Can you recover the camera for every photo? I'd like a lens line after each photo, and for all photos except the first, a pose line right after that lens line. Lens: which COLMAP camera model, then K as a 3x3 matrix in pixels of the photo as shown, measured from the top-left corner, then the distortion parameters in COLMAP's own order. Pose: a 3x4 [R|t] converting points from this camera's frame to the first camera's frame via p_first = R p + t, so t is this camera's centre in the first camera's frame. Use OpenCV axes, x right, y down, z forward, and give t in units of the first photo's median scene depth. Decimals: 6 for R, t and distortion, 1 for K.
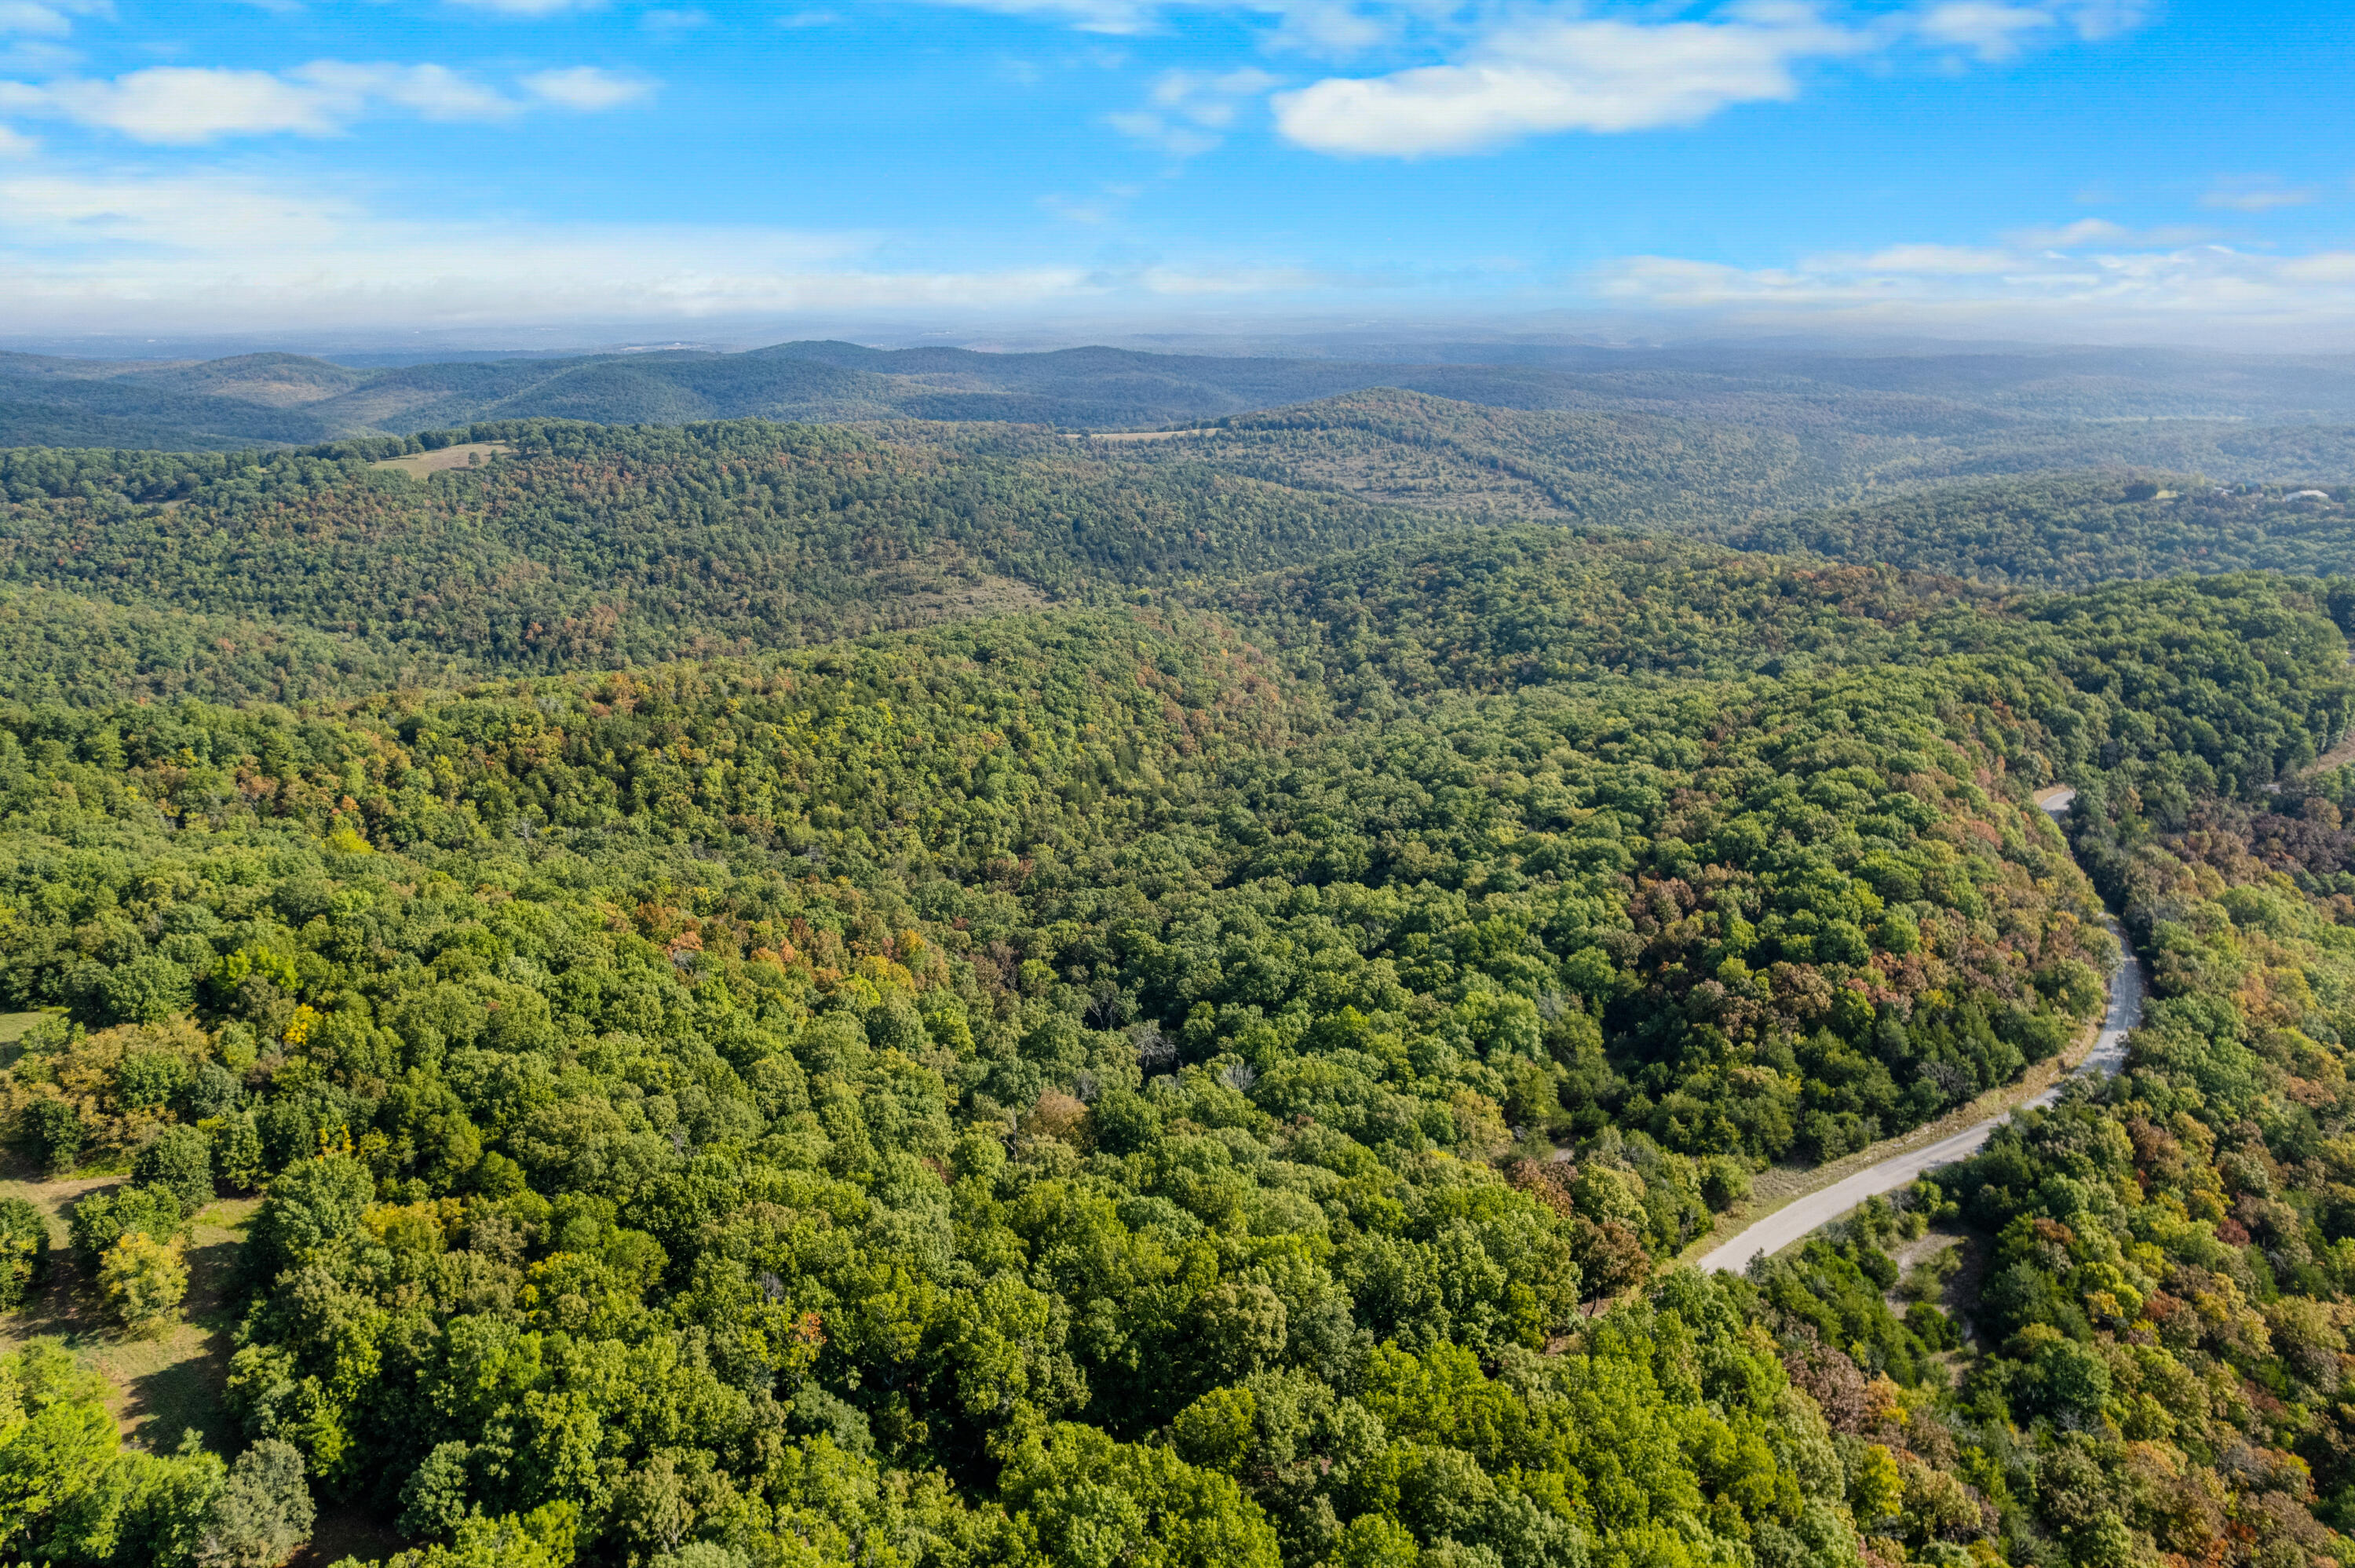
lens RADIAL K [[1490.6, 0, 1162.4], [0, 1490.6, 783.7], [0, 0, 1]] dist [-0.087111, 0.069762]
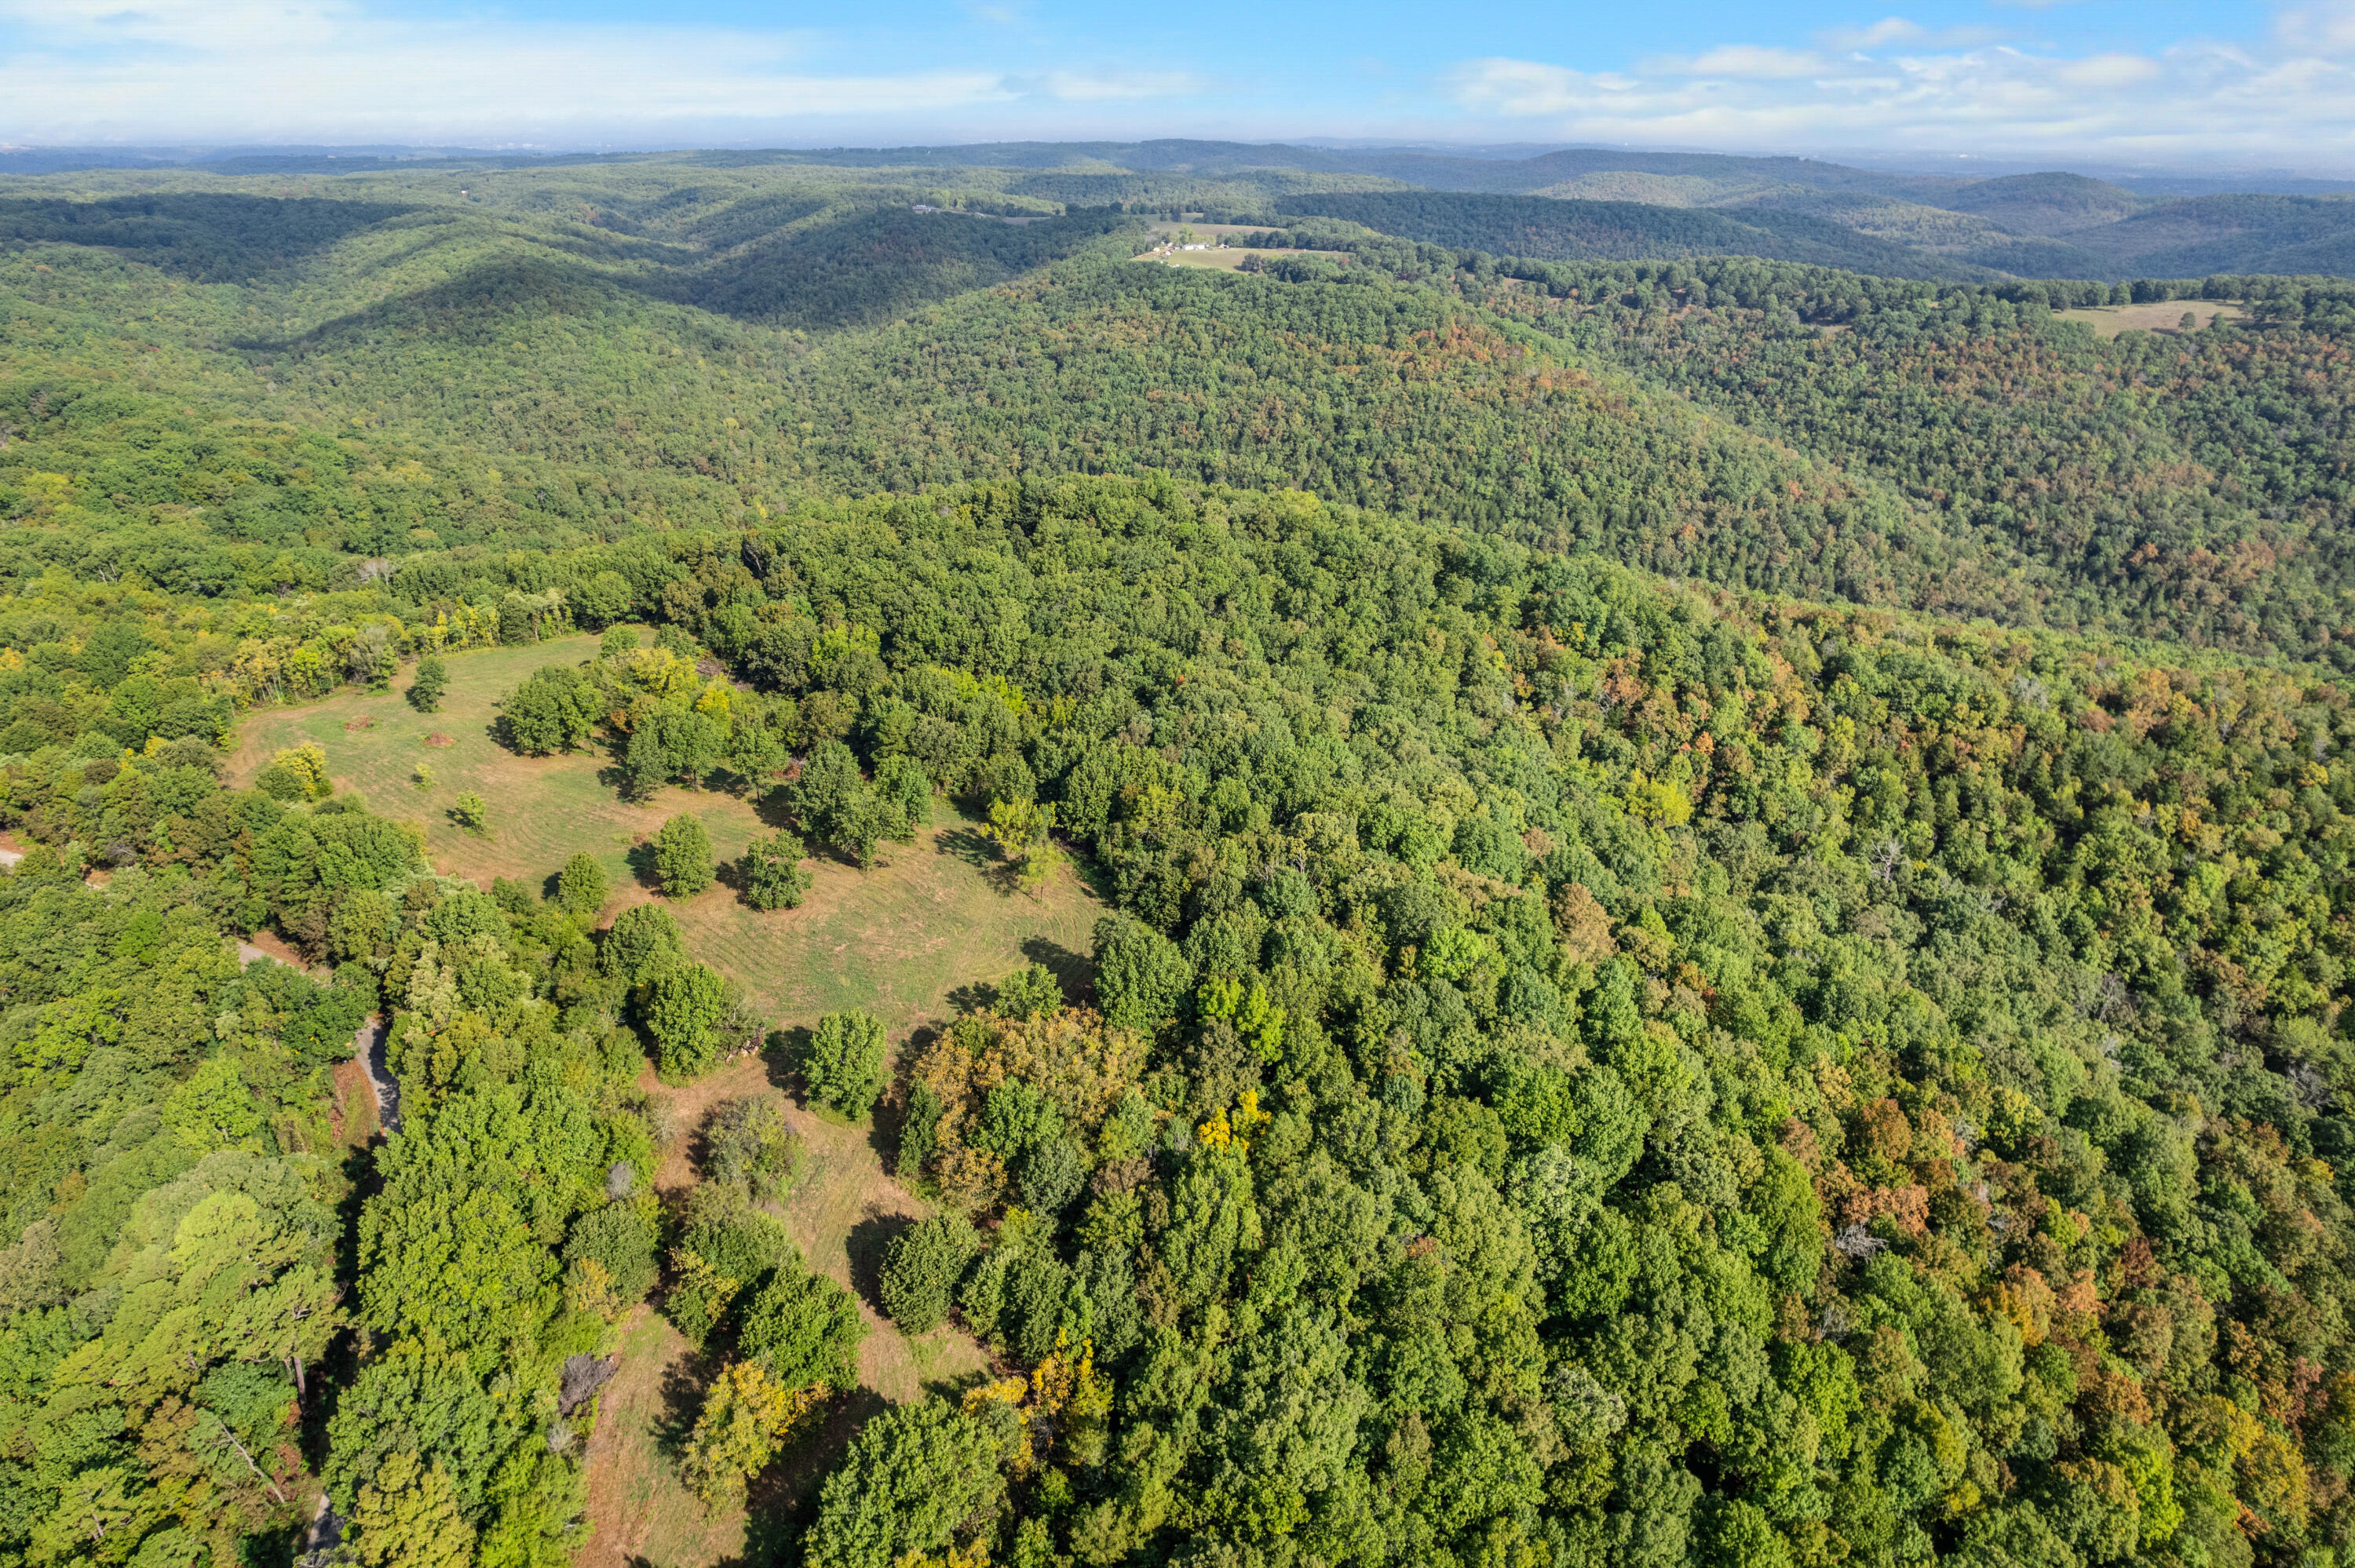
lens RADIAL K [[1490.6, 0, 1162.4], [0, 1490.6, 783.7], [0, 0, 1]] dist [-0.087111, 0.069762]
pose [[0.488793, 0.363814, -0.792919, -0.025319], [-0.274228, 0.926898, 0.256241, -0.060345], [0.828179, 0.092191, 0.552830, 0.186344]]
